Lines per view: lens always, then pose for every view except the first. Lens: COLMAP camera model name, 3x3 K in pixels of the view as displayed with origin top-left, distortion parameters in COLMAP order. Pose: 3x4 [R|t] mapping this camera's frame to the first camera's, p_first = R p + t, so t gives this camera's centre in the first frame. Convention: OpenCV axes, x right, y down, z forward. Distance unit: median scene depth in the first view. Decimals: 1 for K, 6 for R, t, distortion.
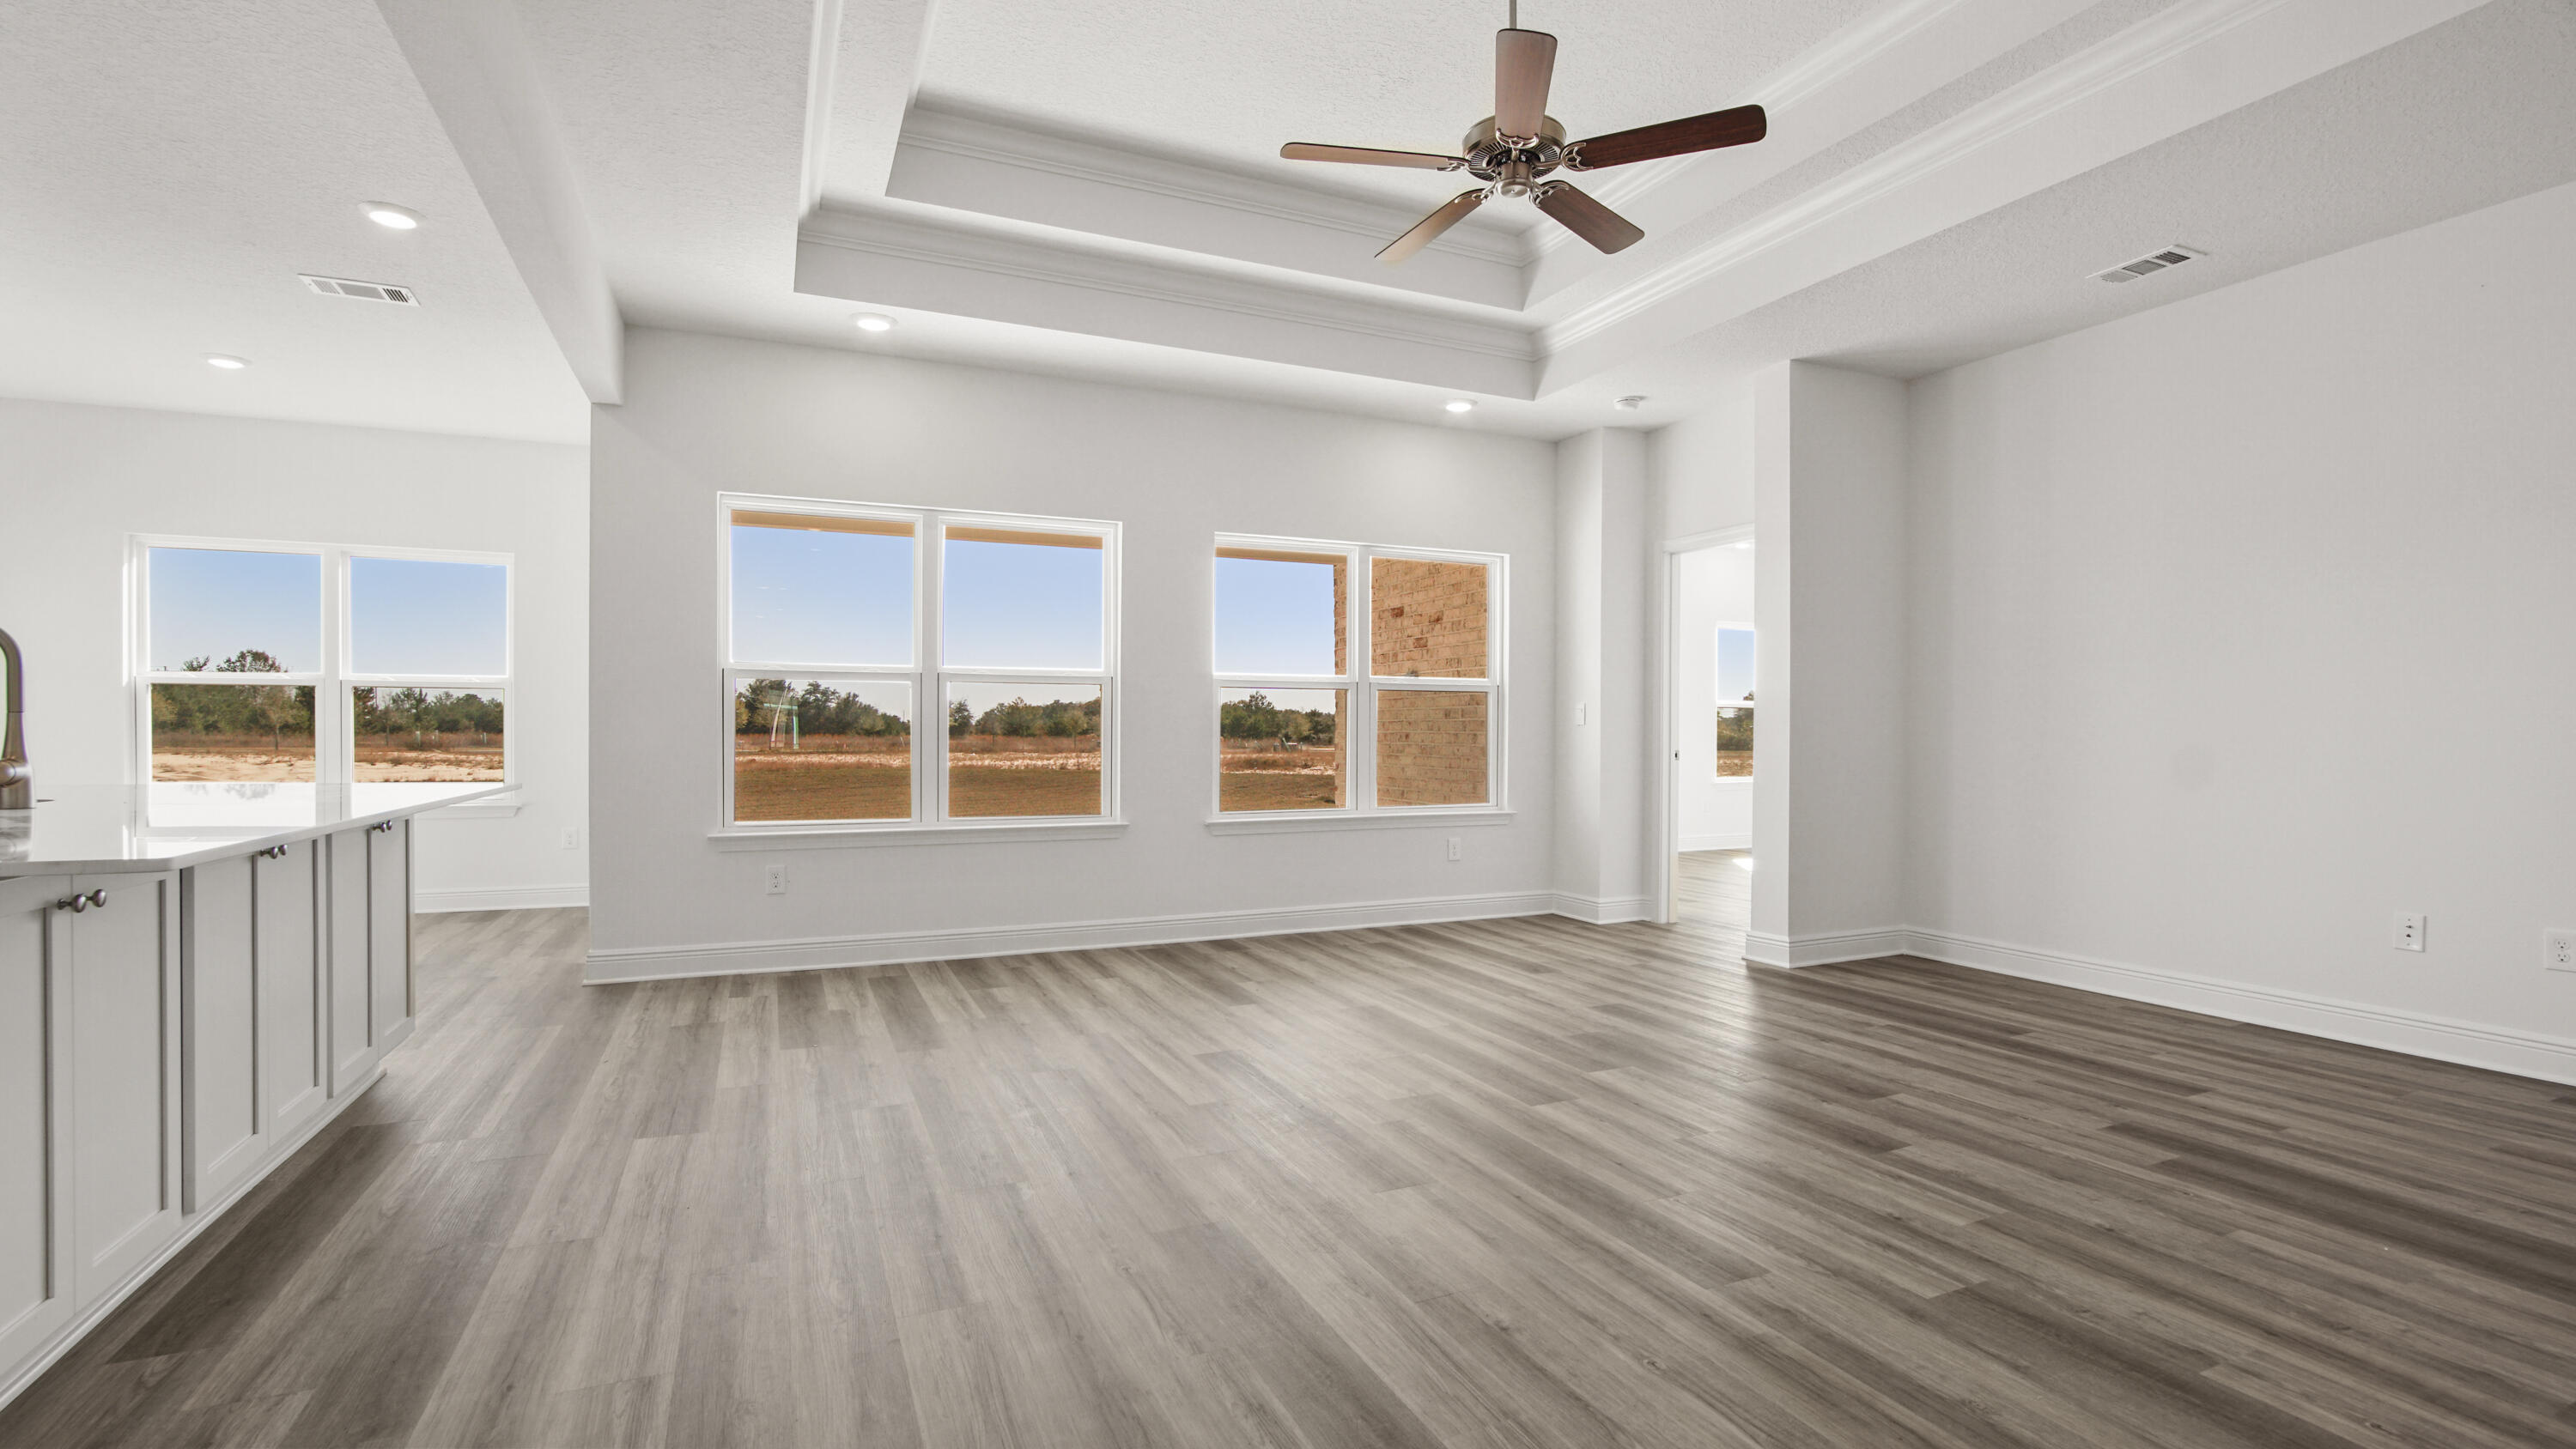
lens RADIAL K [[1176.7, 0, 1289.4], [0, 1176.7, 728.3], [0, 0, 1]] dist [-0.014065, 0.000287]
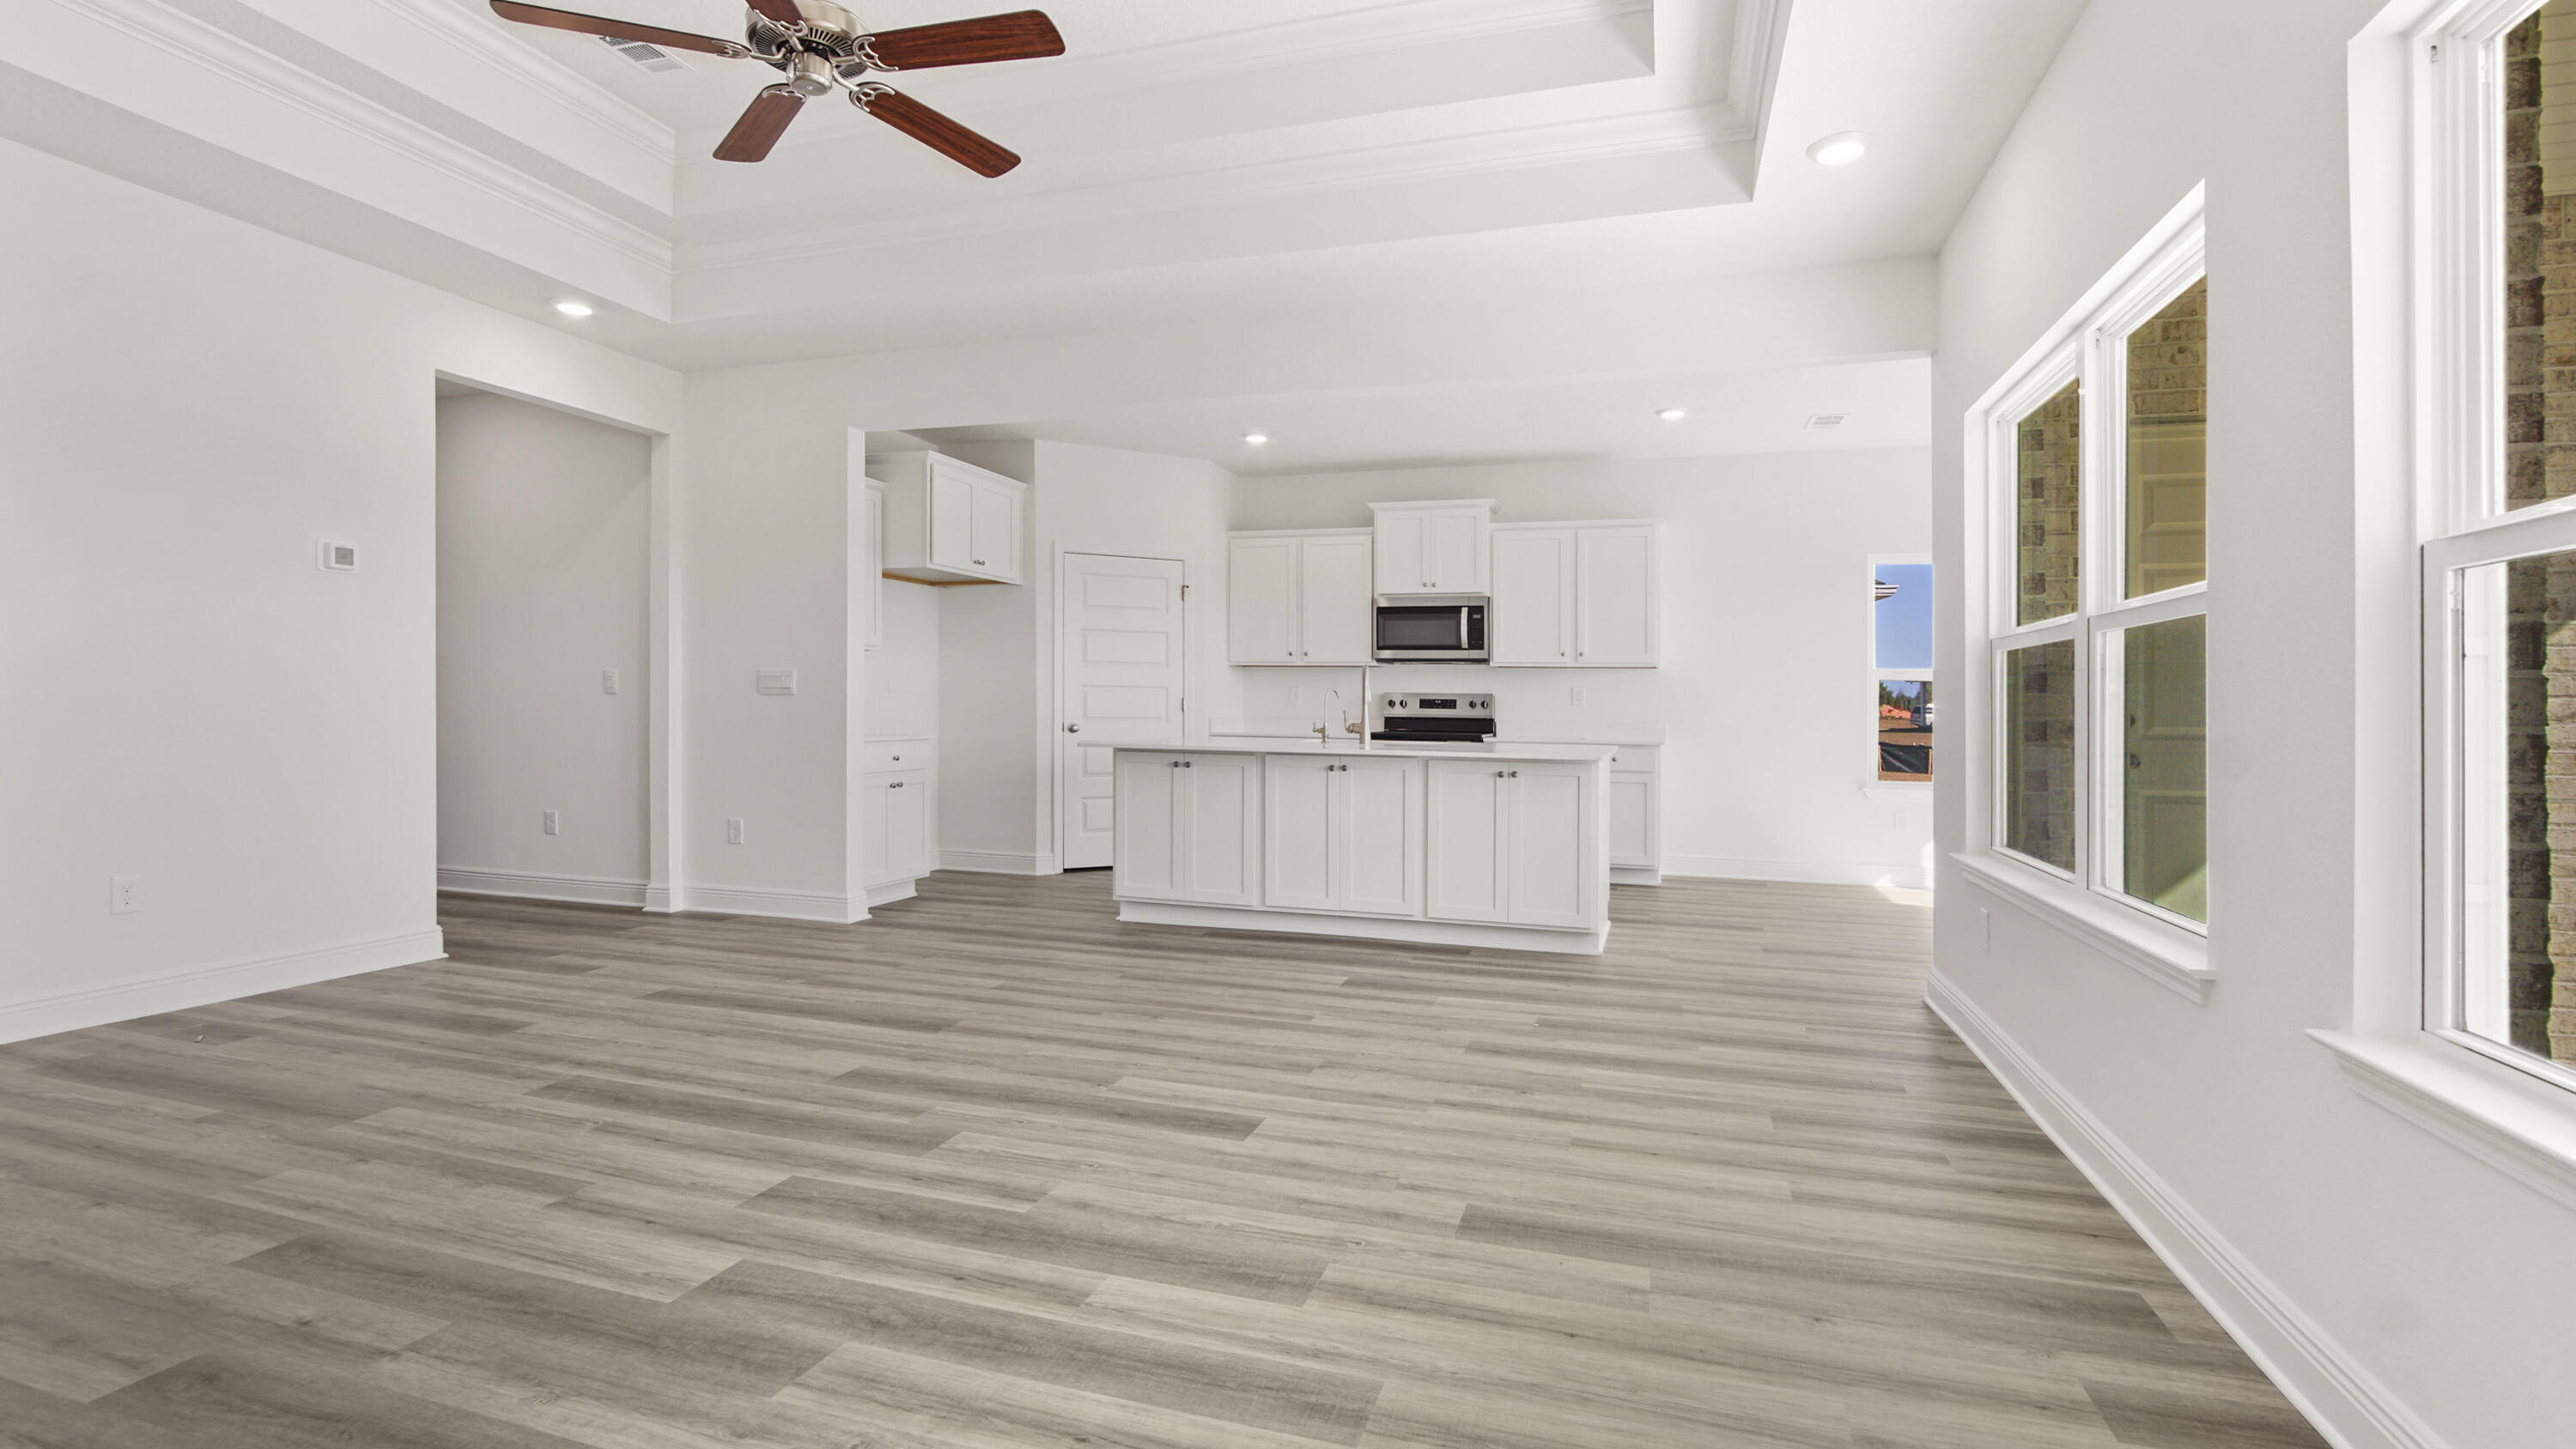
lens RADIAL K [[1176.7, 0, 1288.2], [0, 1176.7, 715.3], [0, 0, 1]] dist [-0.014065, 0.000287]
pose [[-0.676888, -0.007858, -0.736044, 0.568537], [-0.016737, 0.999849, 0.004718, 0.006778], [0.735896, 0.015512, -0.676917, 1.793932]]
